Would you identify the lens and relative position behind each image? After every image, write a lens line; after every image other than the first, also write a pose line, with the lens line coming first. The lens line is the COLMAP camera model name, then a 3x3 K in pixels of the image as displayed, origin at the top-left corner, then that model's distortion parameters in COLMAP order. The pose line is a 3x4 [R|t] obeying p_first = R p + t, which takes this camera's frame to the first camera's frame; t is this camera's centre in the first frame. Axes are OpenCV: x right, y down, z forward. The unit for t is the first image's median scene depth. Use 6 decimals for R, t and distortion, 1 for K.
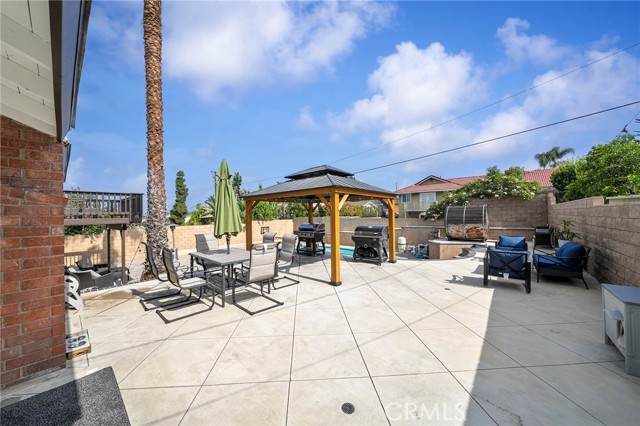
lens RADIAL K [[220.4, 0, 321.9], [0, 220.4, 213.7], [0, 0, 1]] dist [-0.004257, -0.000299]
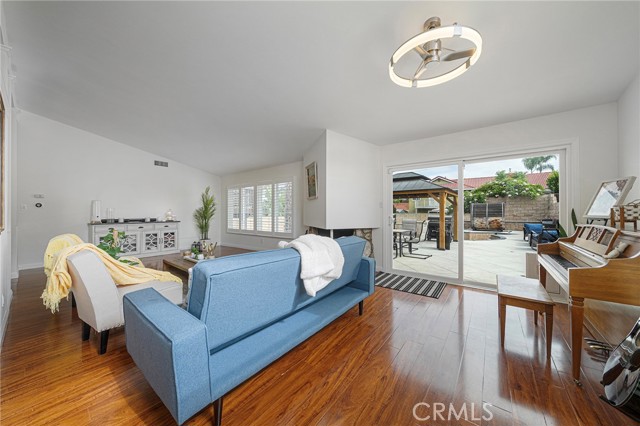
lens RADIAL K [[220.4, 0, 318.7], [0, 220.4, 210.7], [0, 0, 1]] dist [-0.004257, -0.000299]
pose [[0.999168, 0.011993, 0.038980, -0.359110], [-0.011997, 0.999928, -0.000131, 0.019725], [-0.038978, -0.000337, 0.999240, -0.226540]]
